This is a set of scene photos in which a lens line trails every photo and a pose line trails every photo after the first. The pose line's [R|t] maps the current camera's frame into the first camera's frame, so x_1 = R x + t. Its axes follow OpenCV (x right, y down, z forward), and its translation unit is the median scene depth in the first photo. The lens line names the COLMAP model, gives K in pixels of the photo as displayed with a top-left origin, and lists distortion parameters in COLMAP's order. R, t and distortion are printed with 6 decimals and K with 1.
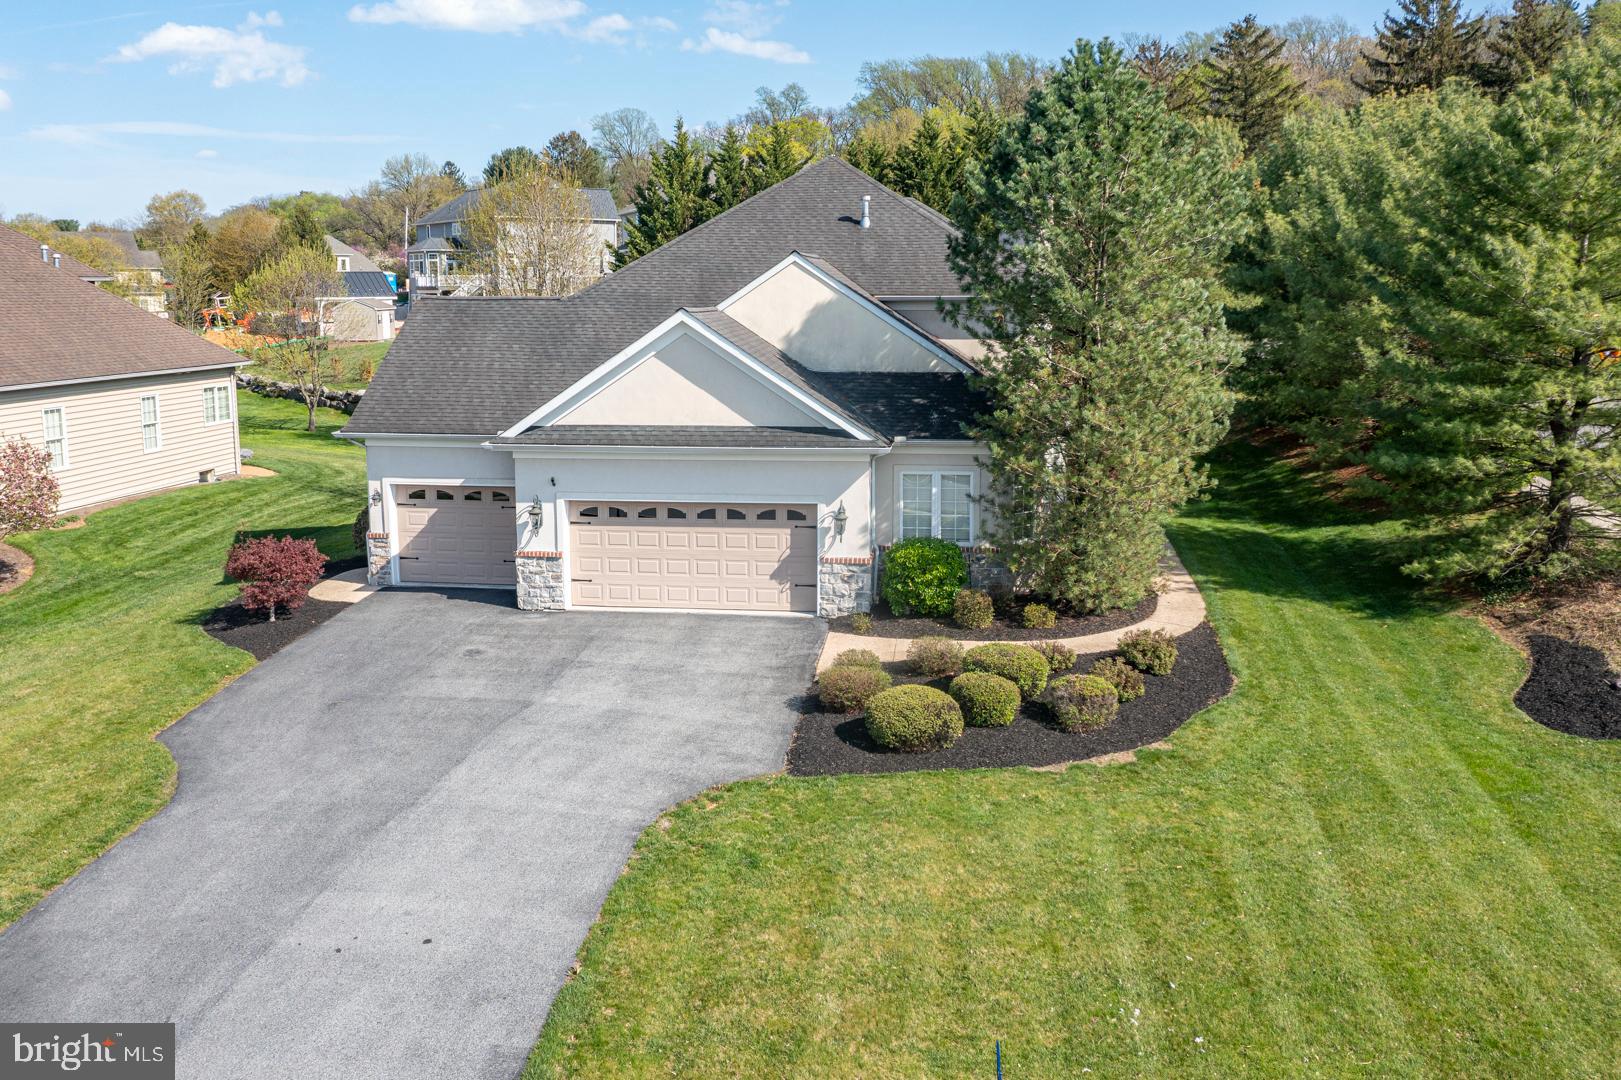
lens RADIAL K [[1288.1, 0, 790.7], [0, 1288.1, 465.6], [0, 0, 1]] dist [-0.005732, -0.007175]
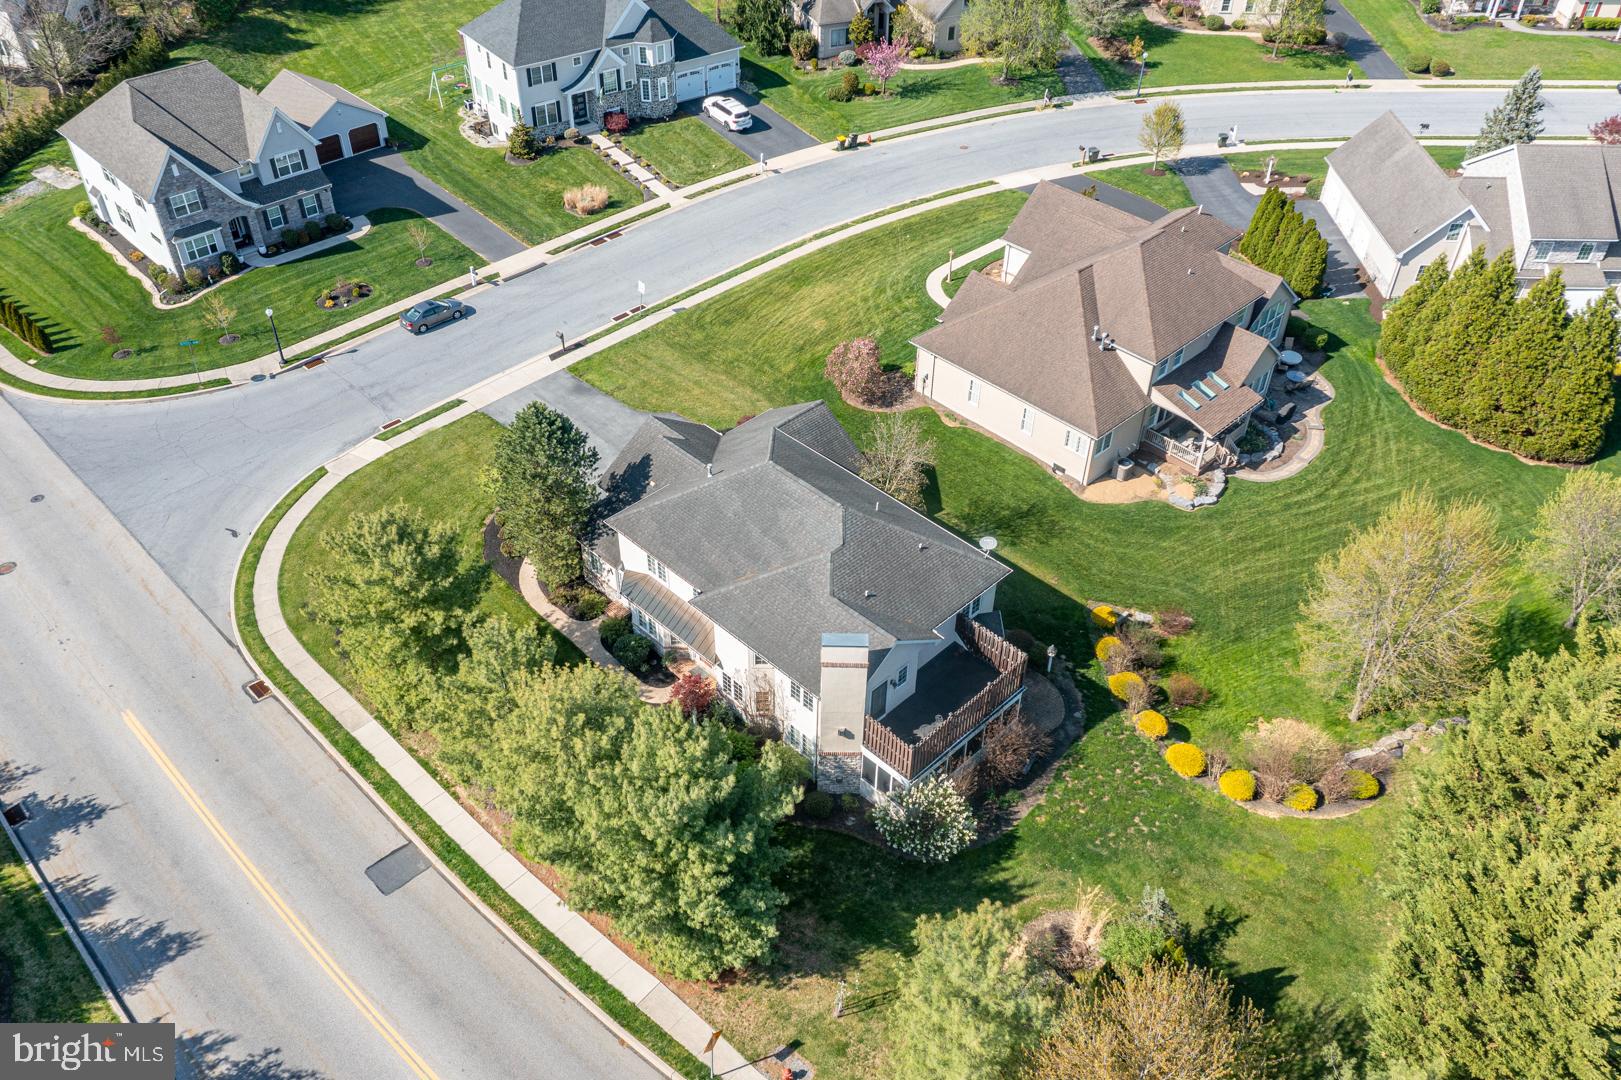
lens RADIAL K [[1276.2, 0, 832.1], [0, 1276.2, 541.7], [0, 0, 1]] dist [-0.004022, 0.009490]
pose [[-0.599059, 0.512234, -0.615422, 1.531016], [-0.132297, 0.694717, 0.707012, -1.948373], [0.789700, 0.504961, -0.348410, 2.401916]]
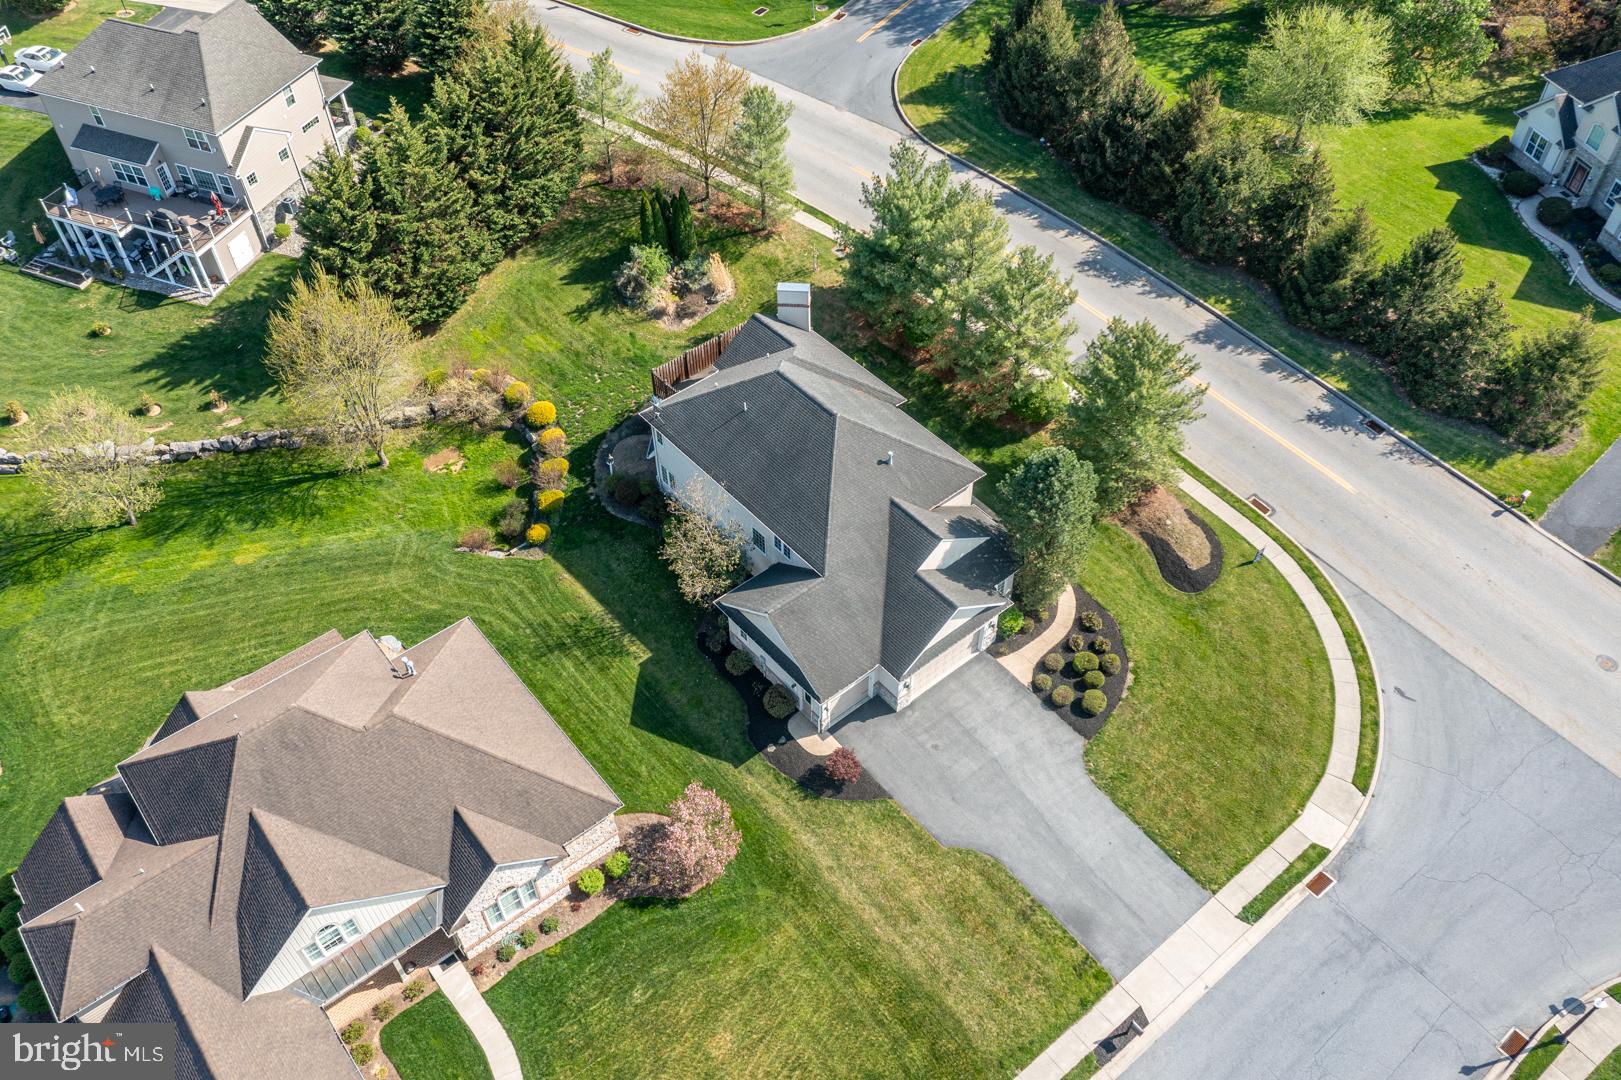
lens RADIAL K [[1260.8, 0, 769.0], [0, 1260.8, 547.7], [0, 0, 1]] dist [-0.003634, -0.003738]
pose [[0.692679, -0.543500, 0.474134, -1.455432], [0.121803, 0.736090, 0.665834, -1.902265], [-0.710887, -0.403458, 0.576074, -0.132952]]
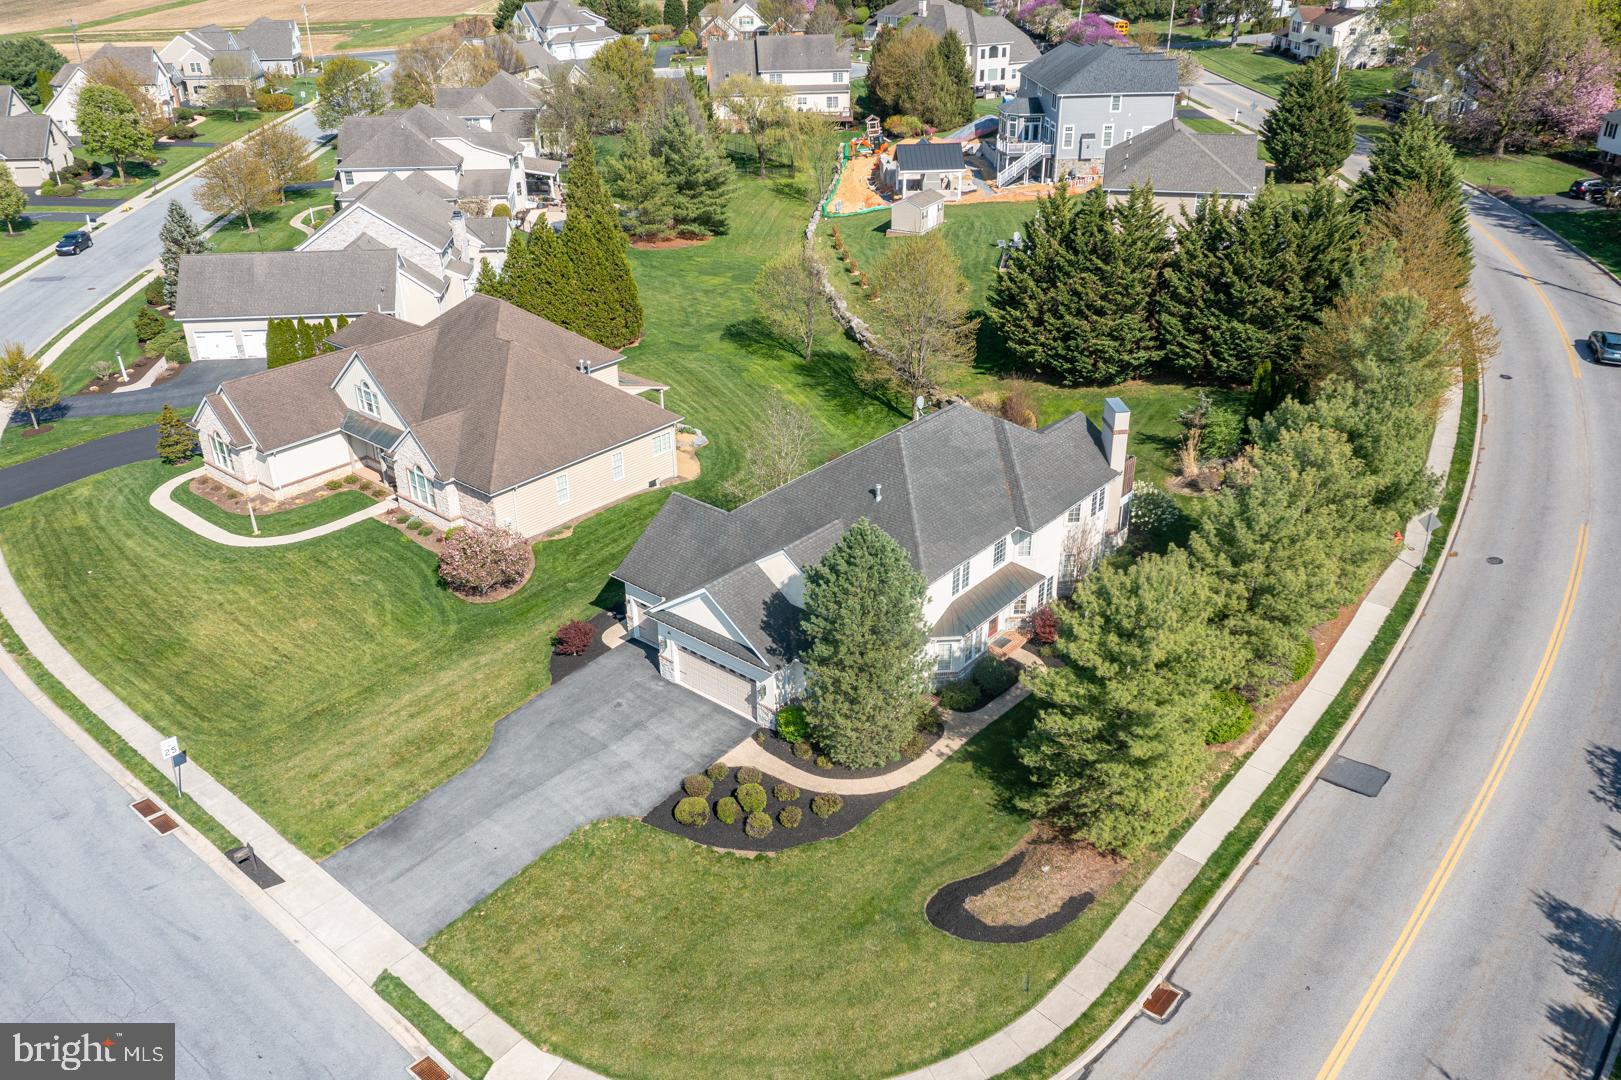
lens RADIAL K [[1251.4, 0, 811.3], [0, 1251.4, 543.2], [0, 0, 1]] dist [0.000625, 0.000911]
pose [[0.839967, 0.242506, -0.485434, 1.082426], [-0.065430, 0.933318, 0.353038, -0.952066], [0.538678, -0.264778, 0.799824, -0.599232]]
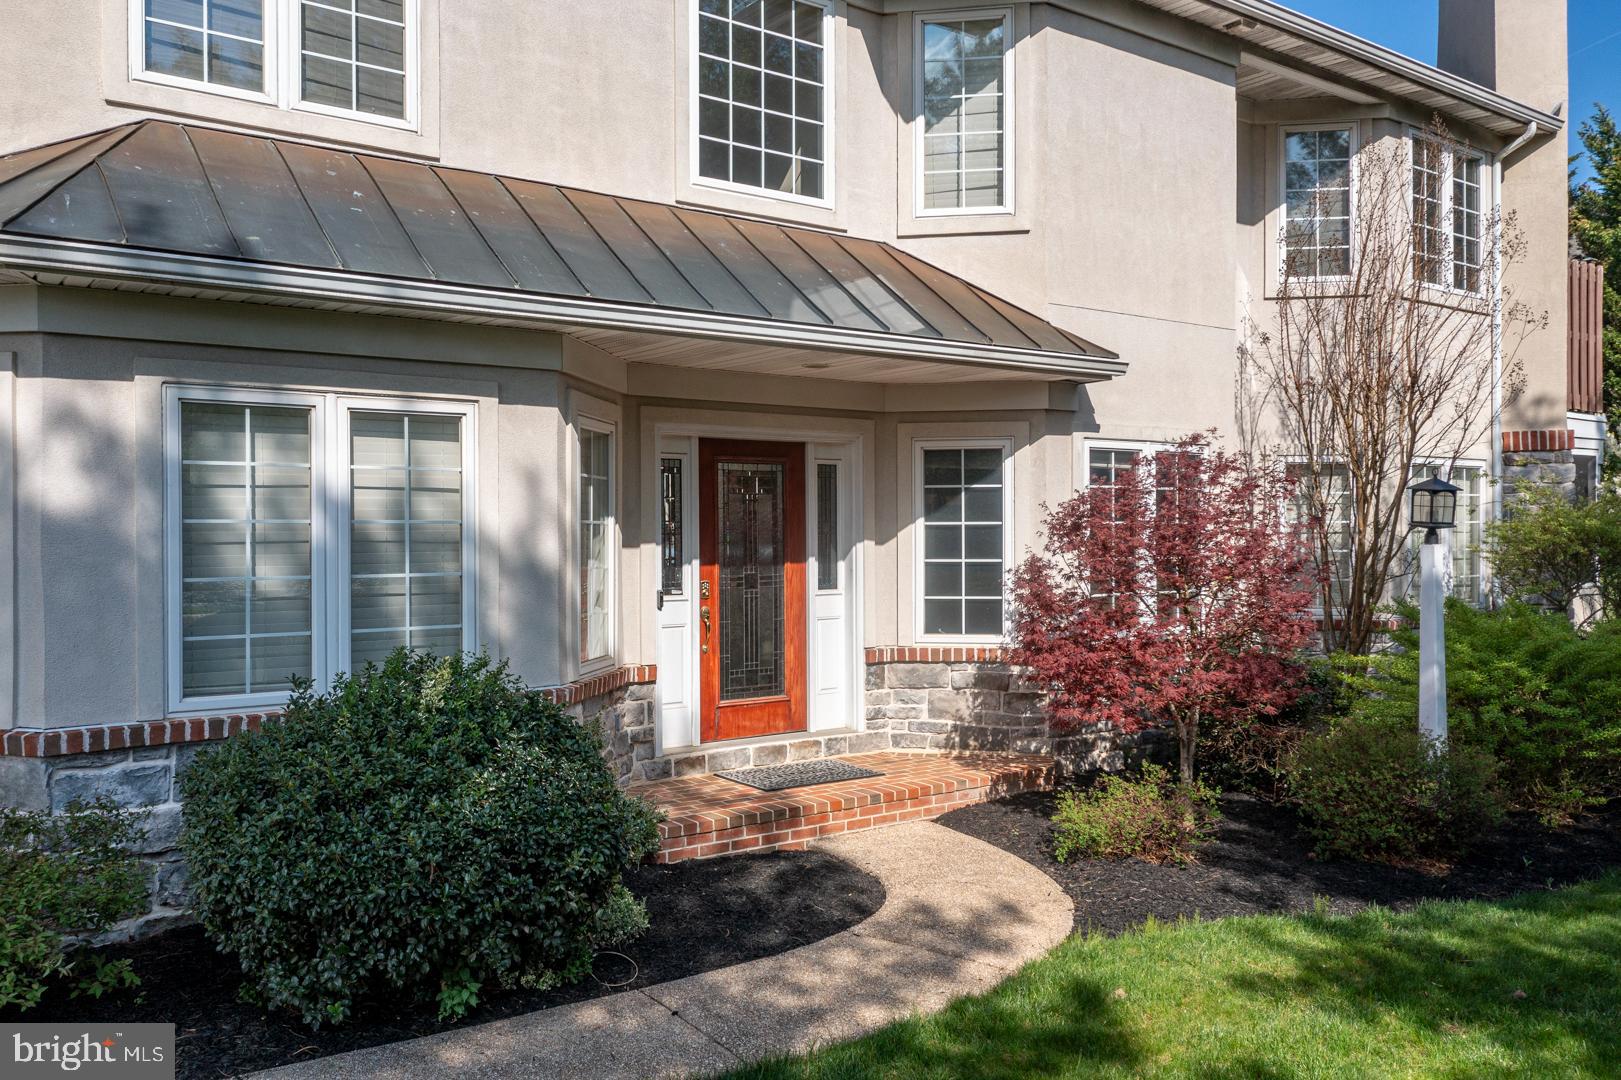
lens RADIAL K [[1276.2, 0, 832.1], [0, 1276.2, 541.7], [0, 0, 1]] dist [-0.004022, 0.009490]
pose [[0.694658, 0.009157, -0.719281, 0.528177], [-0.098846, 0.991649, -0.082838, 0.007142], [0.712516, 0.128642, 0.689762, 1.213434]]
